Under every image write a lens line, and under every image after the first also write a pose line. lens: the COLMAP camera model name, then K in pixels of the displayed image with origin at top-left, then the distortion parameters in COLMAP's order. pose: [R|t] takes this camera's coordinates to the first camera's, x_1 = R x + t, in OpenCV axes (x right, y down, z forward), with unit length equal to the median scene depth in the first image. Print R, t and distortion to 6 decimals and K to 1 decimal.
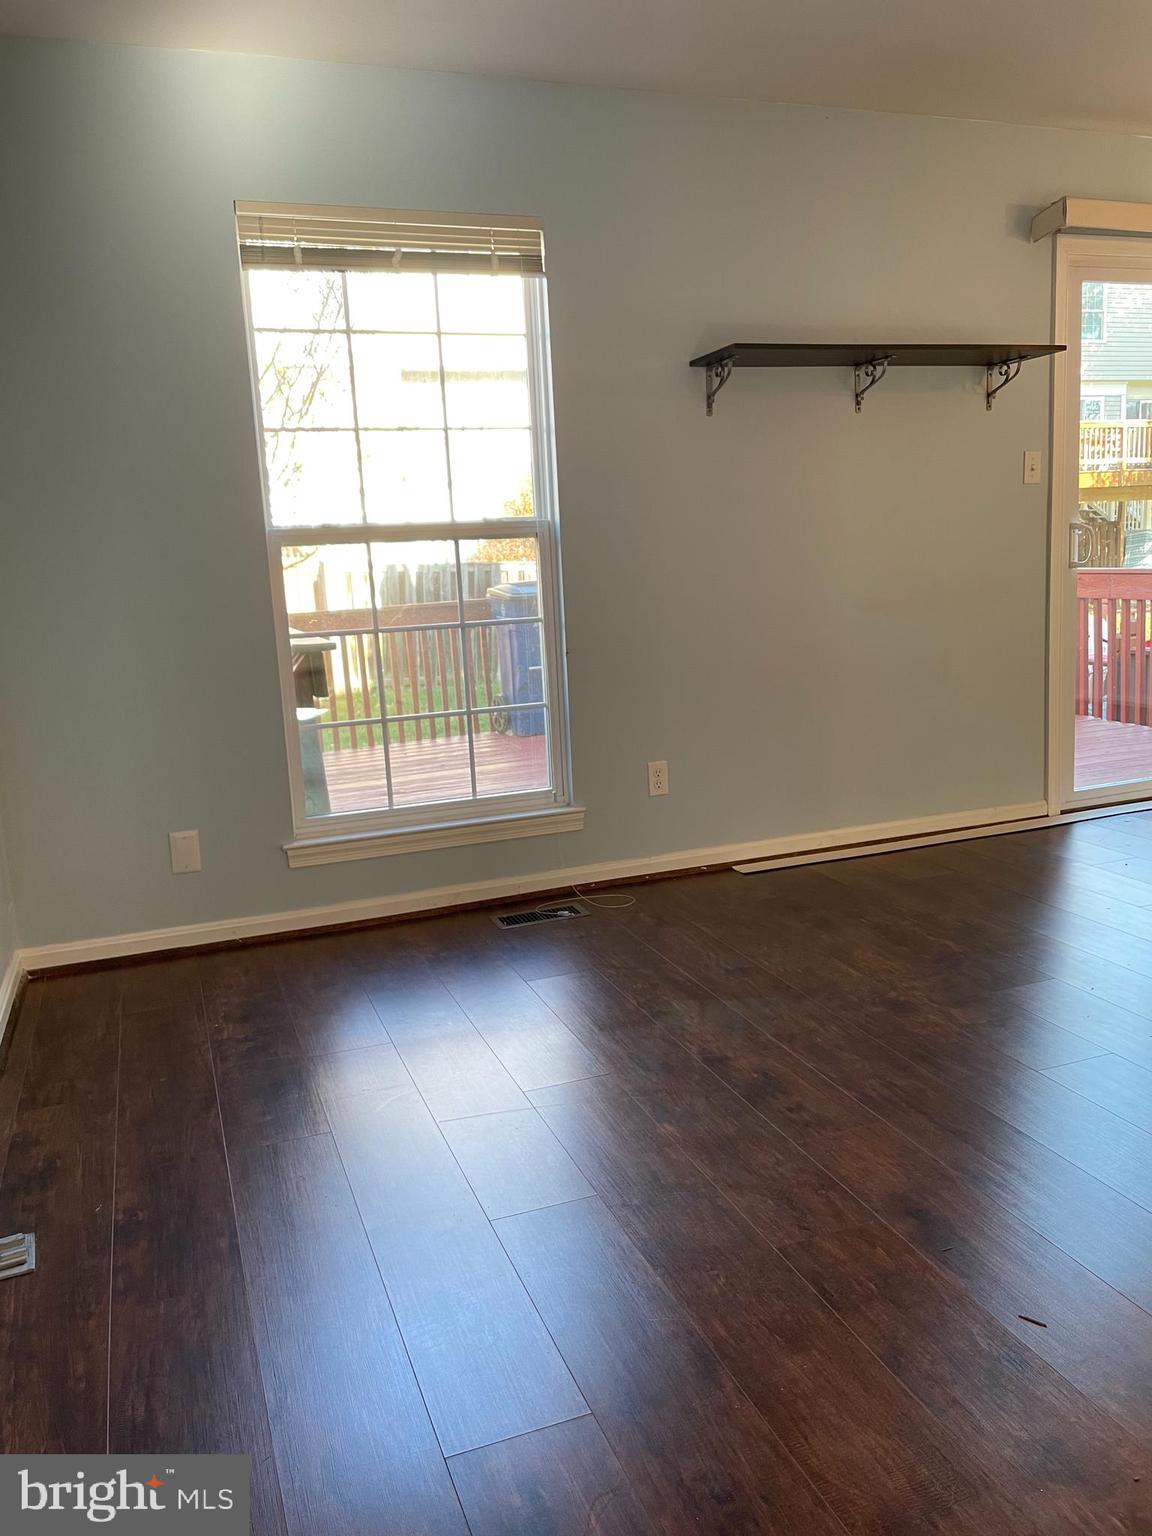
lens RADIAL K [[1165.1, 0, 580.0], [0, 1165.1, 749.9], [0, 0, 1]] dist [0.085569, -0.124889]
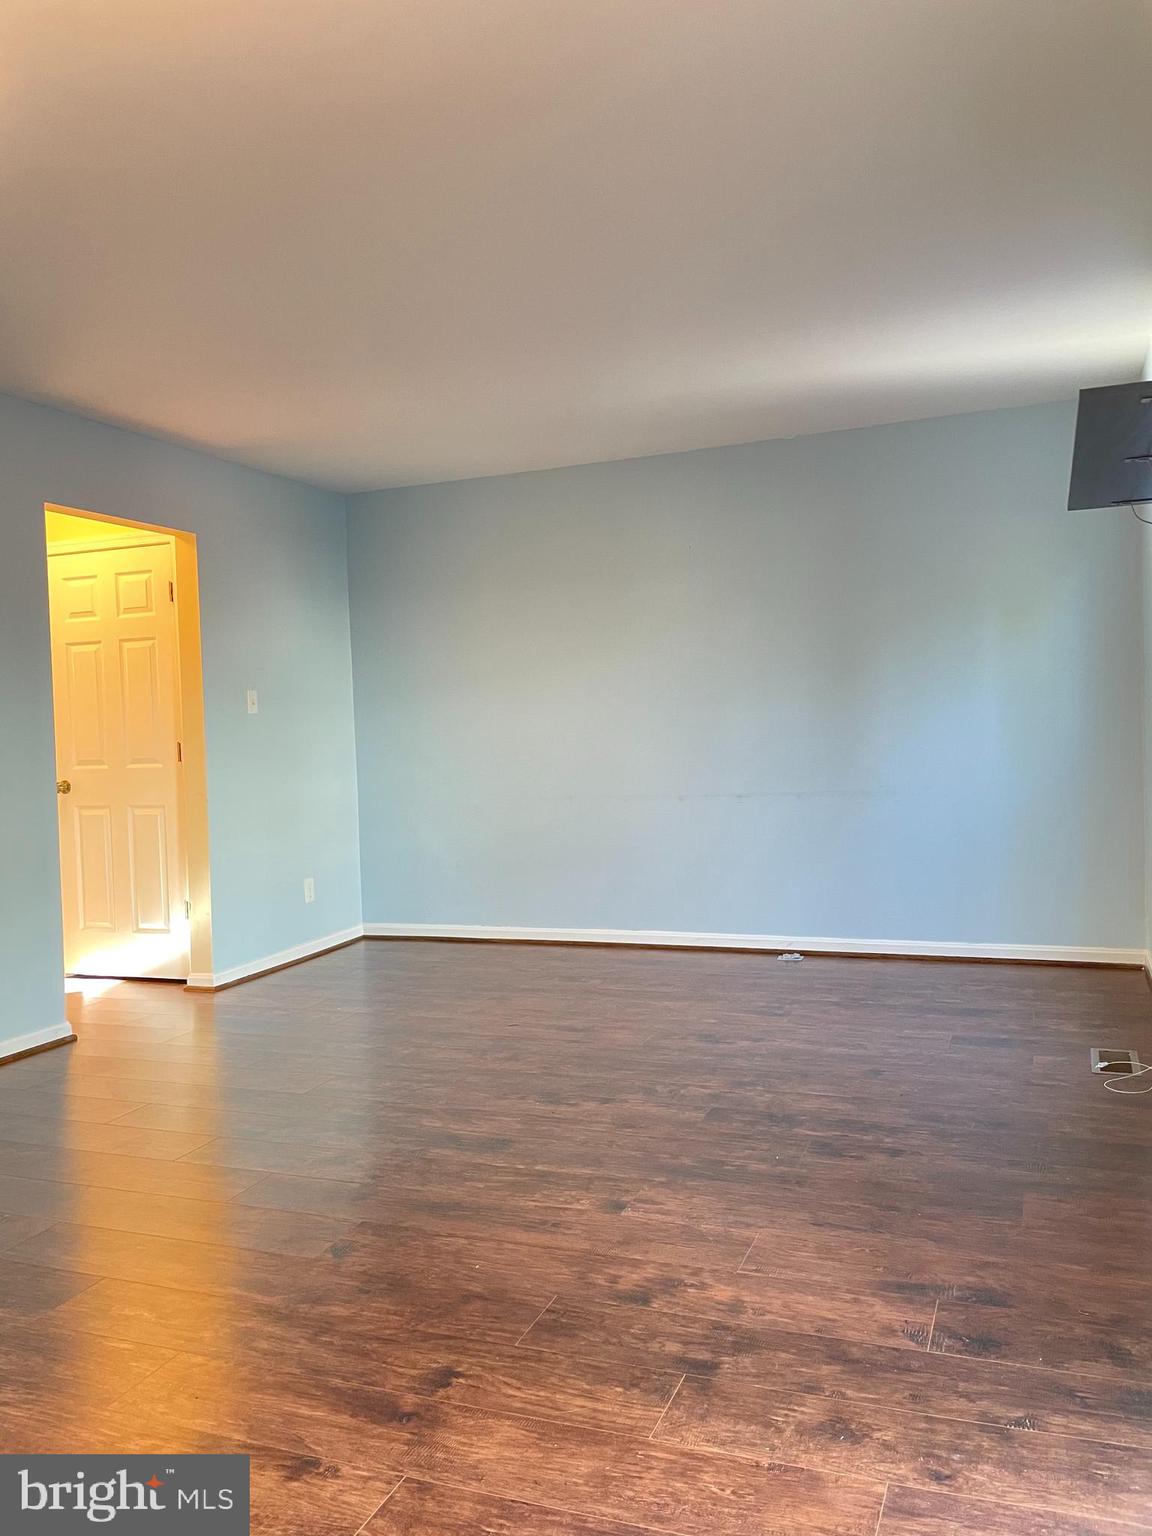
lens RADIAL K [[1165.1, 0, 580.0], [0, 1165.1, 749.9], [0, 0, 1]] dist [0.085569, -0.124889]
pose [[-0.669812, 0.089999, -0.737056, 0.904163], [-0.050815, 0.984744, 0.166423, -0.246218], [0.740790, 0.148925, -0.655020, 1.136167]]
